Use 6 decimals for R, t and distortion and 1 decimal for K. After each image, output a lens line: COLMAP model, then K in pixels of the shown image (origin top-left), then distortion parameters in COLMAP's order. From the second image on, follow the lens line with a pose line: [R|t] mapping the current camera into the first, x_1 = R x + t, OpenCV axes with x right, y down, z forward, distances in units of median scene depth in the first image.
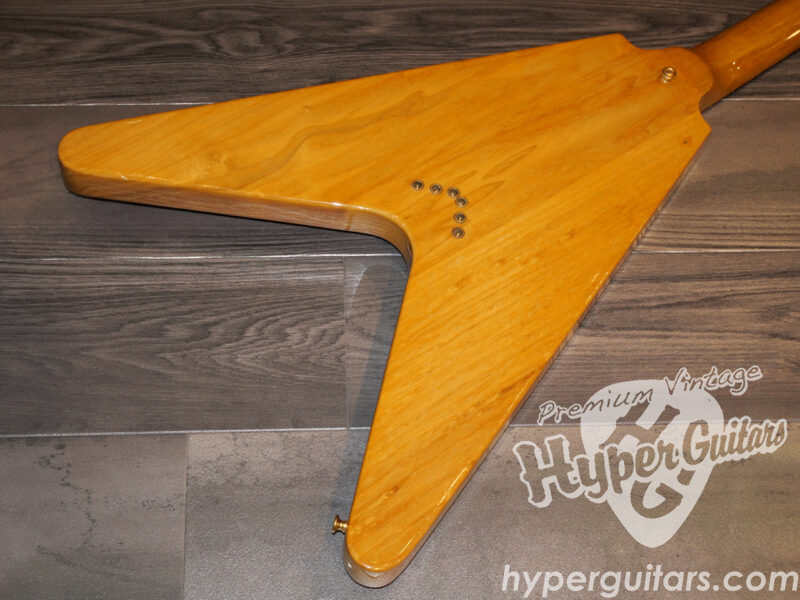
lens RADIAL K [[1476.9, 0, 400.0], [0, 1476.9, 300.0], [0, 0, 1]] dist [-0.034459, 0.100693]
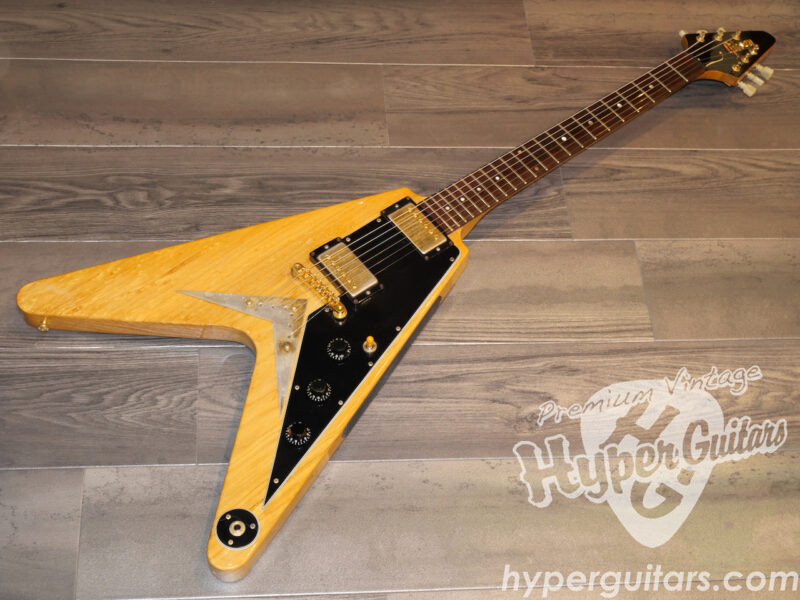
lens RADIAL K [[1243.0, 0, 400.0], [0, 1243.0, 300.0], [0, 0, 1]] dist [-0.022487, 0.065125]
pose [[0.998264, 0.003206, 0.058803, 0.087737], [0.001585, 0.996692, -0.081253, 0.024138], [-0.058869, 0.081205, 0.994957, -0.230076]]
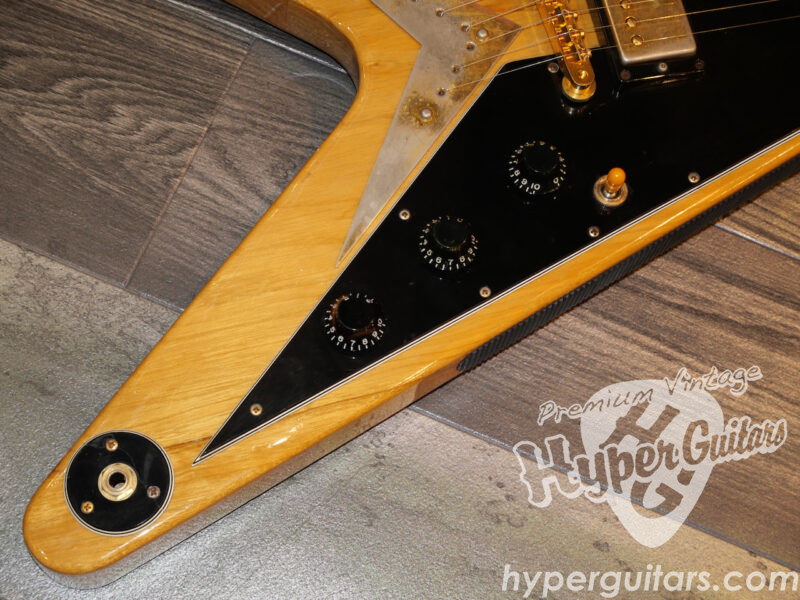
lens RADIAL K [[1476.9, 0, 400.0], [0, 1476.9, 300.0], [0, 0, 1]] dist [-0.034459, 0.100693]
pose [[0.911317, 0.400775, -0.094240, 0.125549], [-0.389420, 0.913390, 0.118621, -0.025984], [0.133618, -0.071402, 0.988457, 0.378227]]
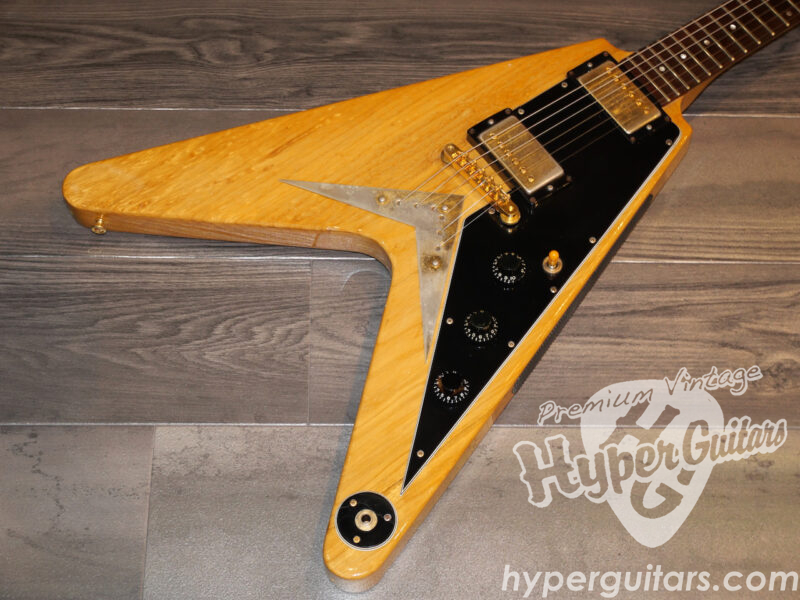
lens RADIAL K [[1476.9, 0, 400.0], [0, 1476.9, 300.0], [0, 0, 1]] dist [-0.034459, 0.100693]
pose [[0.999556, 0.022149, -0.019925, 0.046219], [-0.022116, 0.999754, 0.001867, -0.004264], [0.019962, -0.001426, 0.999800, -0.040210]]
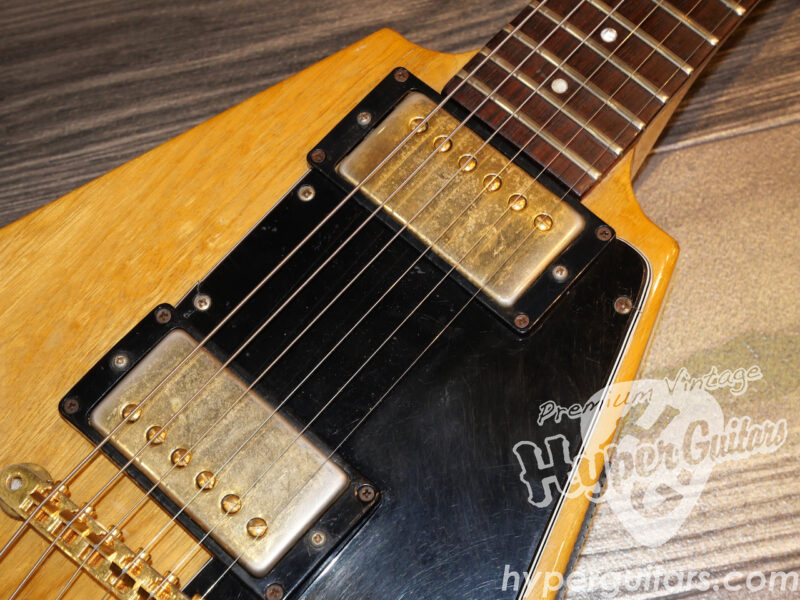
lens RADIAL K [[1476.9, 0, 400.0], [0, 1476.9, 300.0], [0, 0, 1]] dist [-0.034459, 0.100693]
pose [[0.978893, -0.204374, 0.000396, 0.158919], [0.202517, 0.970254, 0.132646, -0.180399], [-0.027493, -0.129766, 0.991163, 0.645035]]
